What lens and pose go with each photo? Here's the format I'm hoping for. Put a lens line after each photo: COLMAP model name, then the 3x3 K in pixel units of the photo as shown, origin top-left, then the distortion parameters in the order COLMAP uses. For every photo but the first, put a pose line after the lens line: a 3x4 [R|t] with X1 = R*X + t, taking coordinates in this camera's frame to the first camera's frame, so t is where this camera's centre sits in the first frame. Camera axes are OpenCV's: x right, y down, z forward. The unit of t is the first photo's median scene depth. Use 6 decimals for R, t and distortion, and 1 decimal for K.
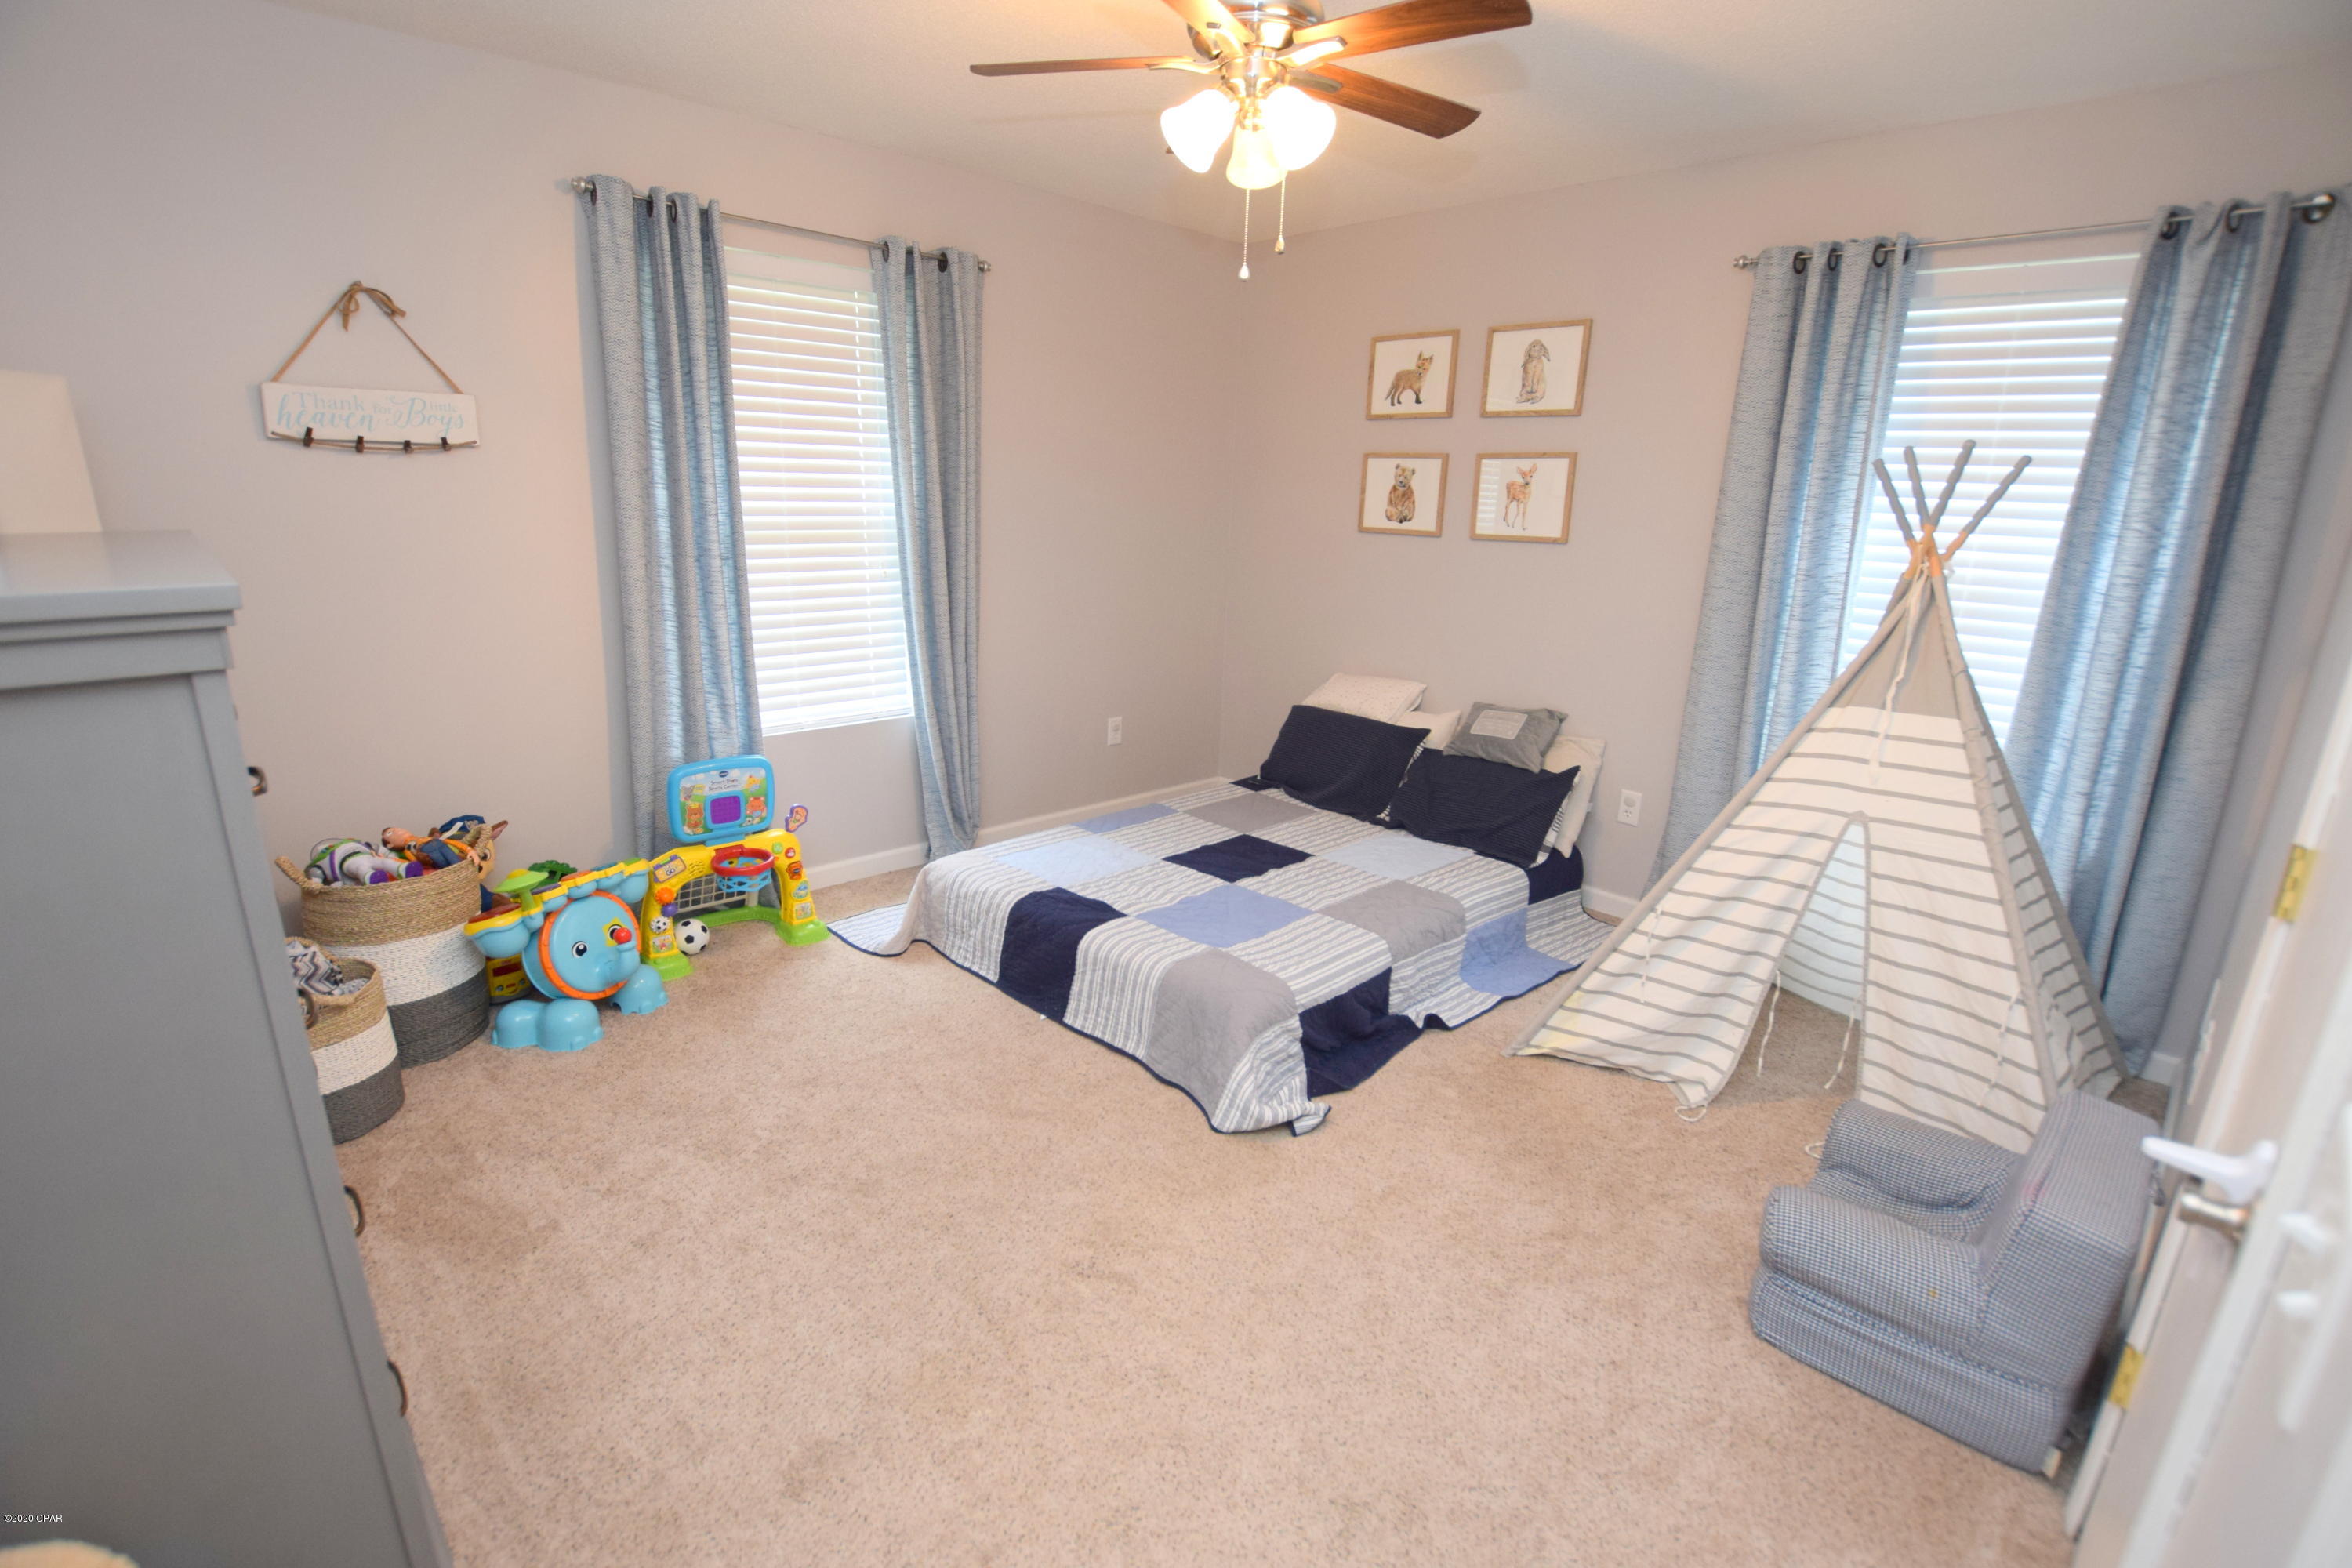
lens RADIAL K [[1051.3, 0, 1152.6], [0, 1051.3, 785.6], [0, 0, 1]] dist [-0.023279, 0.000550]
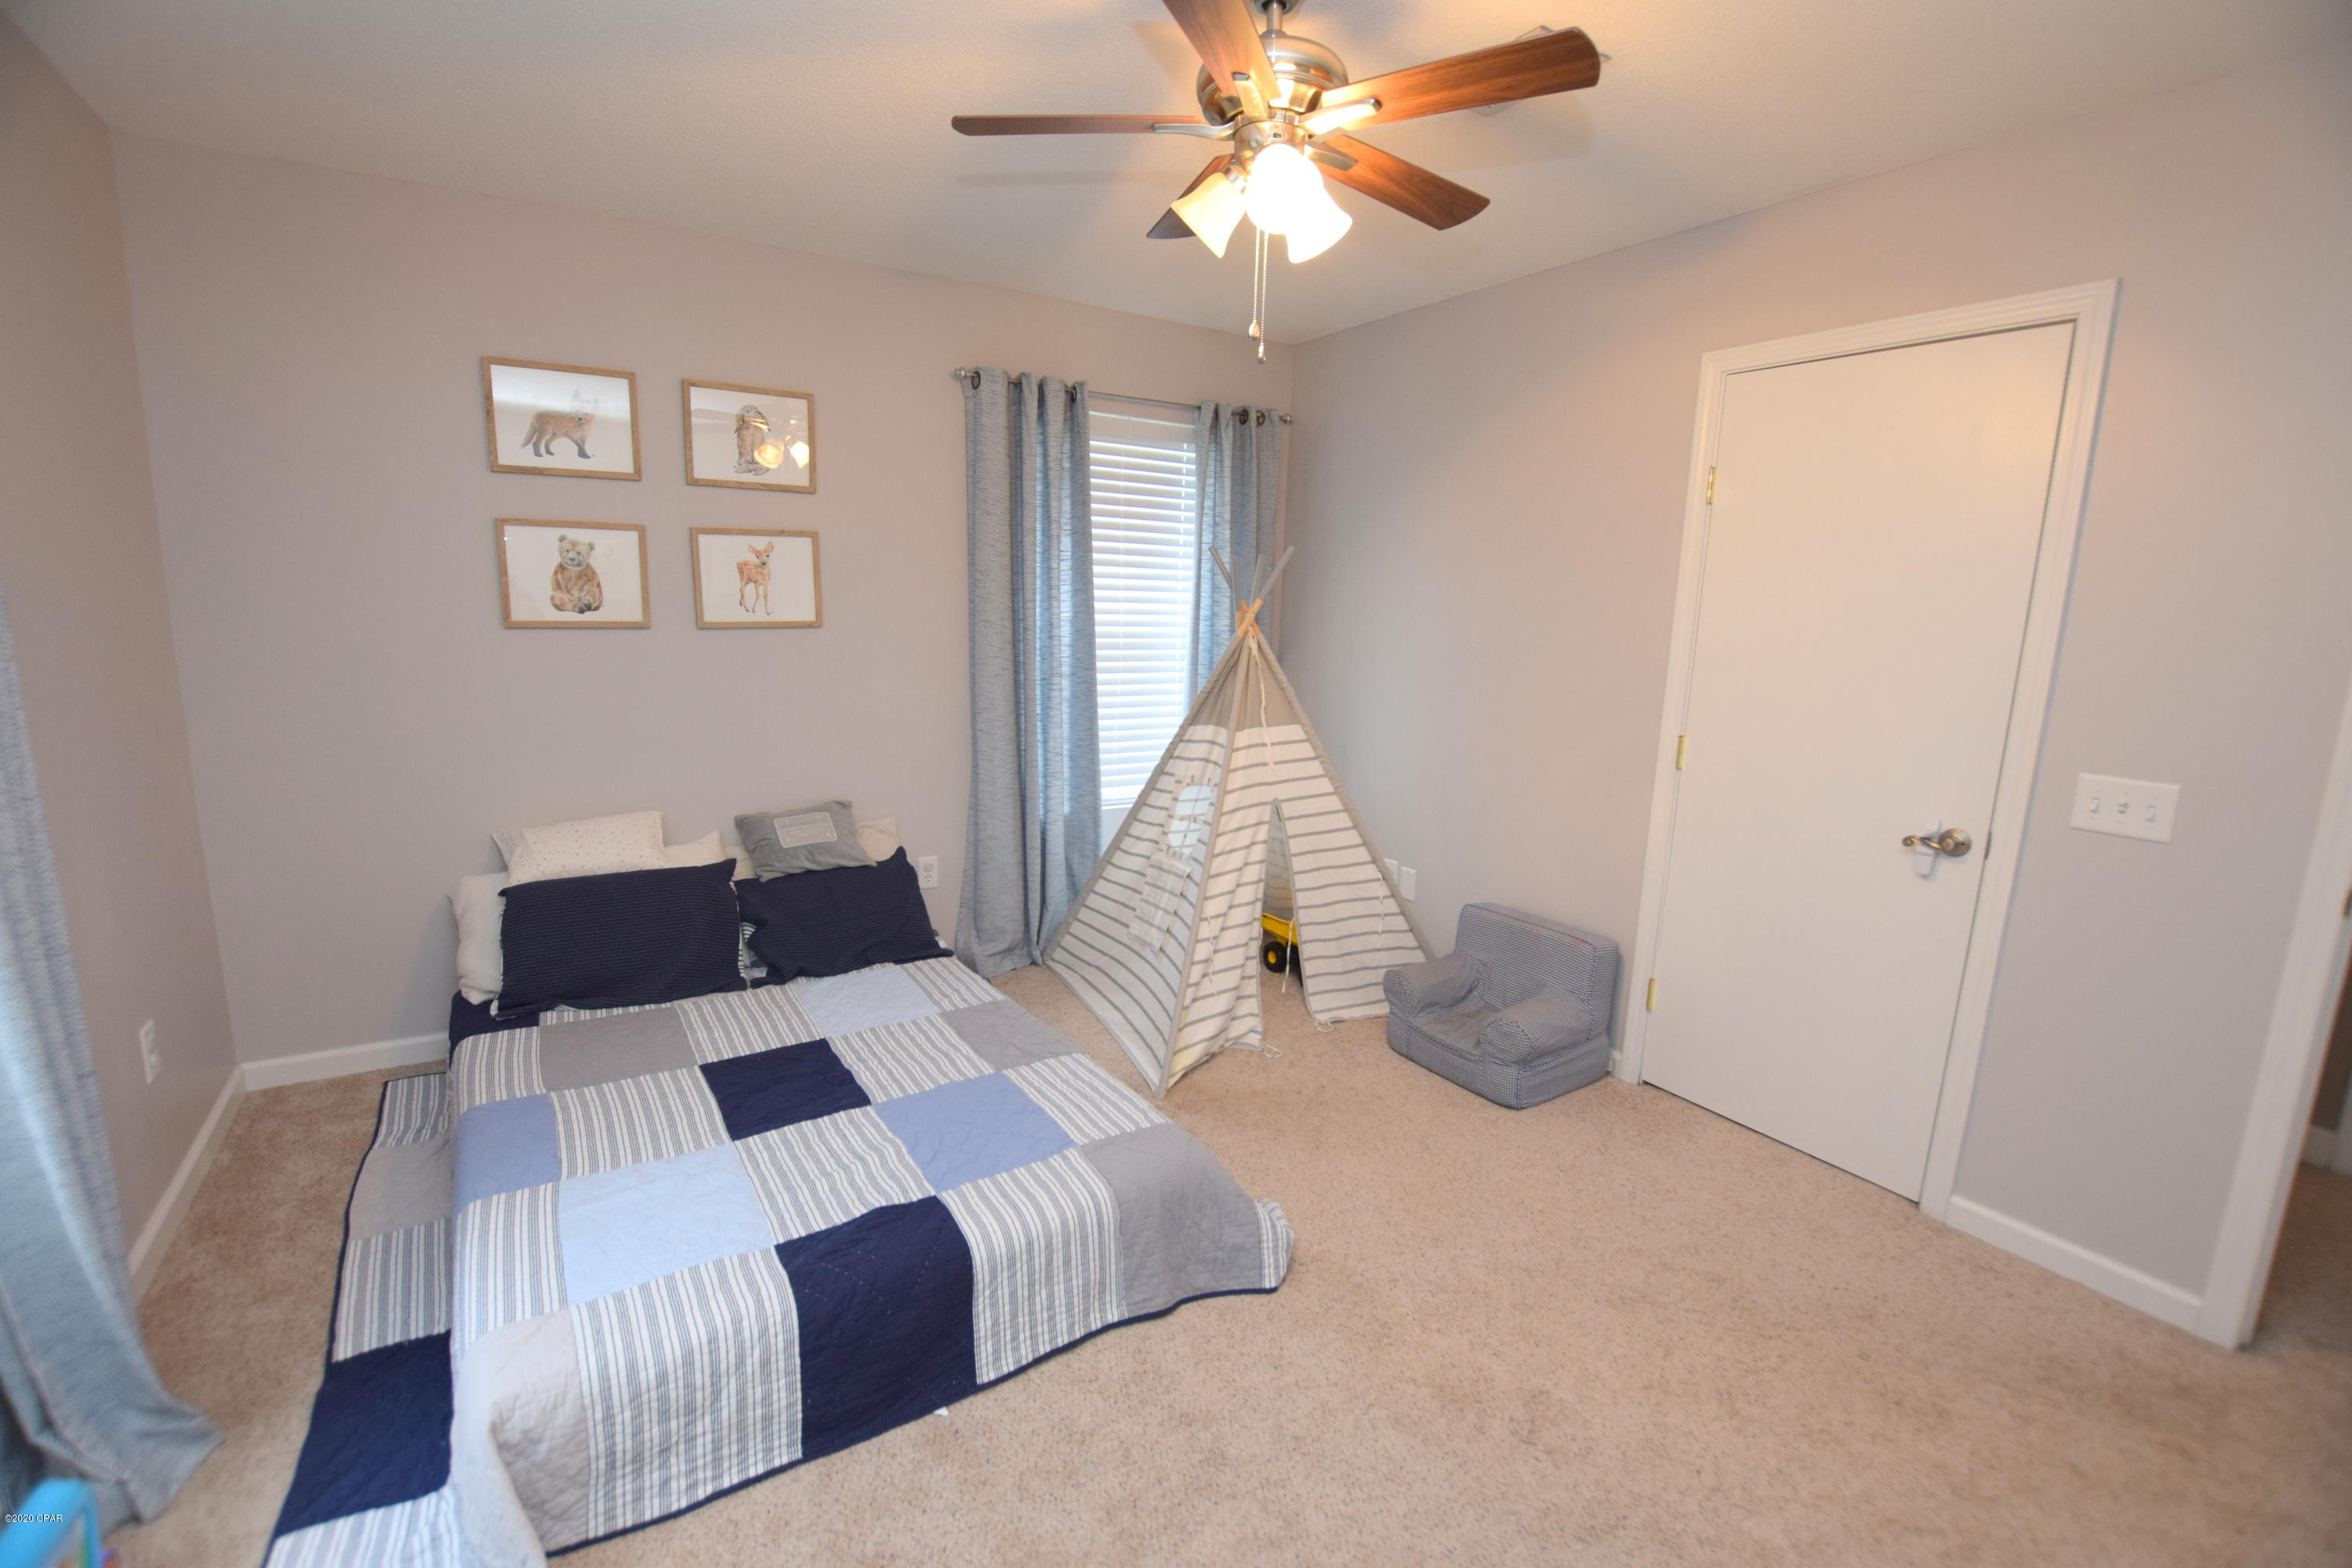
lens RADIAL K [[1051.3, 0, 1156.6], [0, 1051.3, 792.6], [0, 0, 1]] dist [-0.023279, 0.000550]
pose [[0.198201, -0.207708, 0.957901, -0.470928], [0.246285, 0.956488, 0.156443, -0.158485], [-0.948715, 0.204909, 0.240732, 0.505743]]
